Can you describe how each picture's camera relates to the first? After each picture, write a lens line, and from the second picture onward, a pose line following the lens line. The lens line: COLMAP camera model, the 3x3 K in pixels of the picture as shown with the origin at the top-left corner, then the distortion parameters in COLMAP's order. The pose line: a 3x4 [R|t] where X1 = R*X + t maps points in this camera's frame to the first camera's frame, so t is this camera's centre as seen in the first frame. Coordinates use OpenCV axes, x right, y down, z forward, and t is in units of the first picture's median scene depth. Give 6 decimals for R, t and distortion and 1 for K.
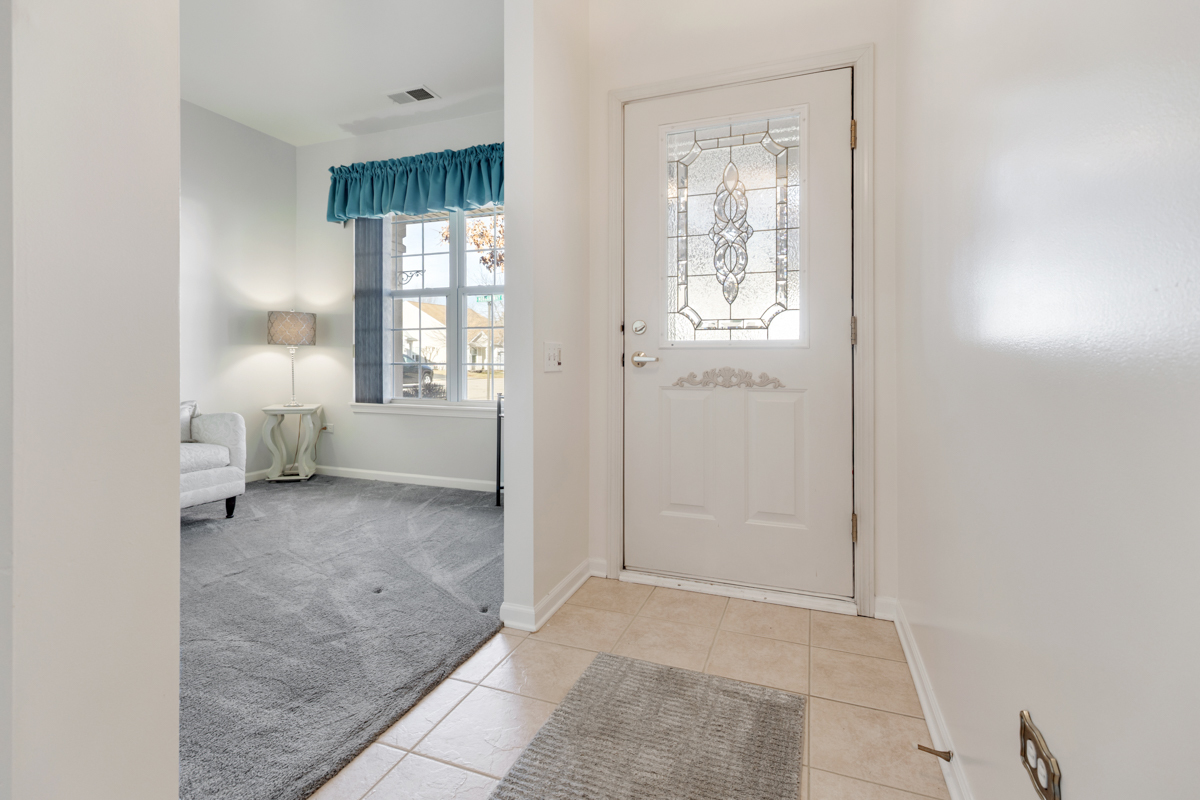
lens RADIAL K [[551.4, 0, 592.2], [0, 551.4, 356.0], [0, 0, 1]] dist [0.014278, -0.001355]
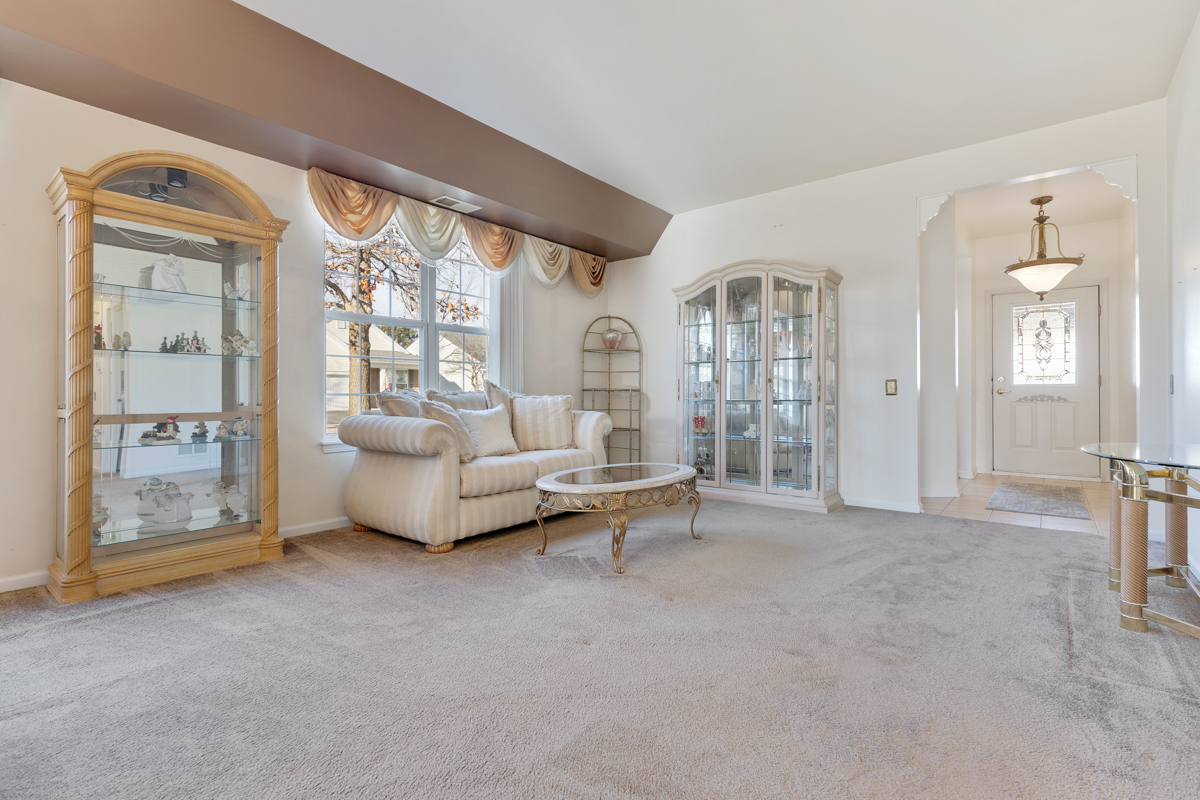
lens RADIAL K [[551.4, 0, 599.6], [0, 551.4, 392.6], [0, 0, 1]] dist [0.014278, -0.001355]
pose [[0.953254, -0.002819, -0.302158, -0.983109], [0.001718, 0.999991, -0.003907, 0.019795], [0.302166, 0.003206, 0.953250, -2.215434]]
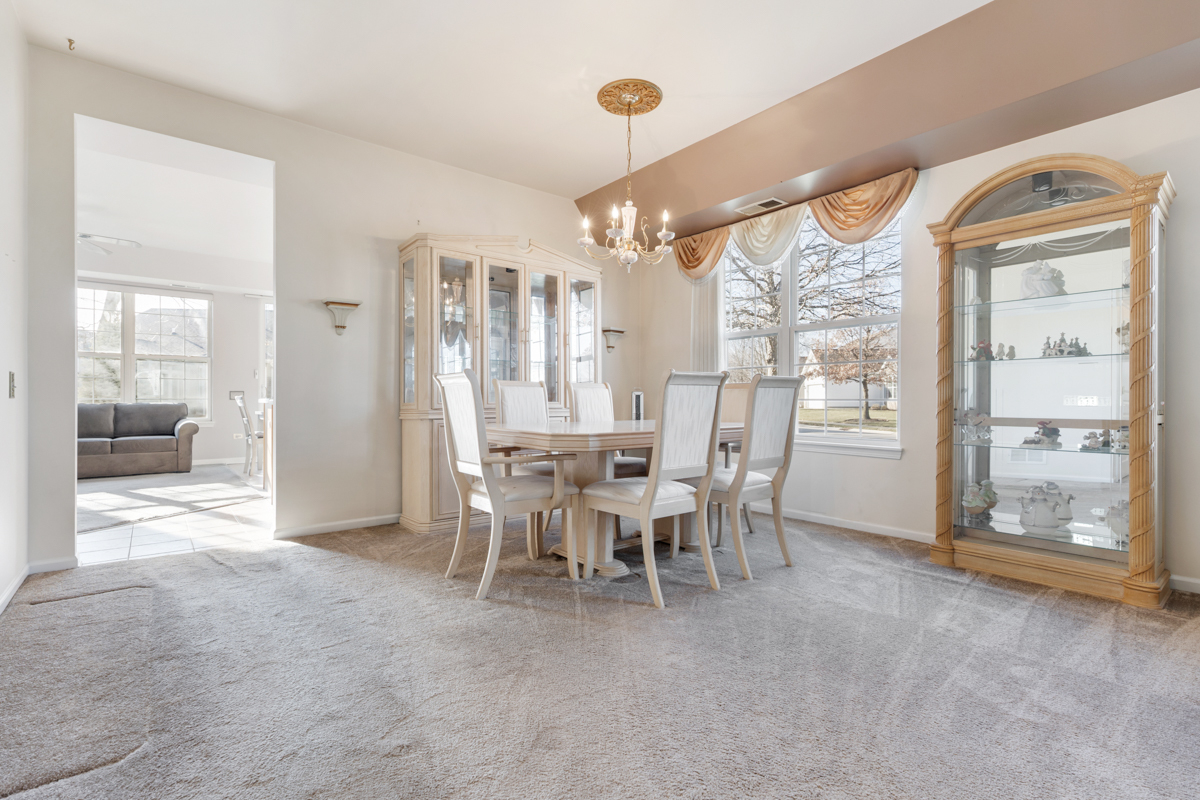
lens RADIAL K [[551.4, 0, 600.3], [0, 551.4, 403.5], [0, 0, 1]] dist [0.014278, -0.001355]
pose [[-0.491868, 0.004160, -0.870660, -0.692985], [-0.000439, 0.999987, 0.005026, 0.020347], [0.870670, 0.002854, -0.491860, -1.553481]]
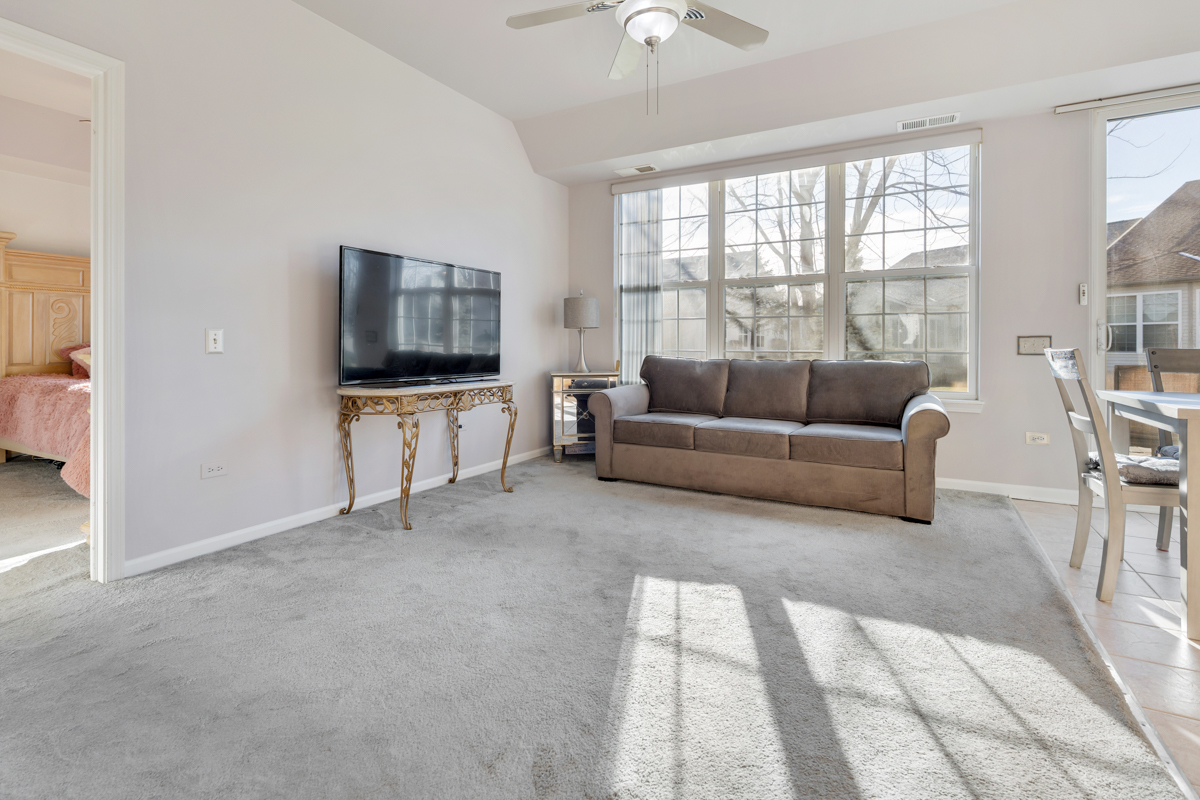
lens RADIAL K [[551.4, 0, 605.5], [0, 551.4, 344.8], [0, 0, 1]] dist [0.014278, -0.001355]
pose [[-0.989889, -0.001188, 0.141842, -1.654689], [-0.001253, 0.999999, -0.000368, -0.010334], [-0.141841, -0.000542, -0.989889, -3.587308]]
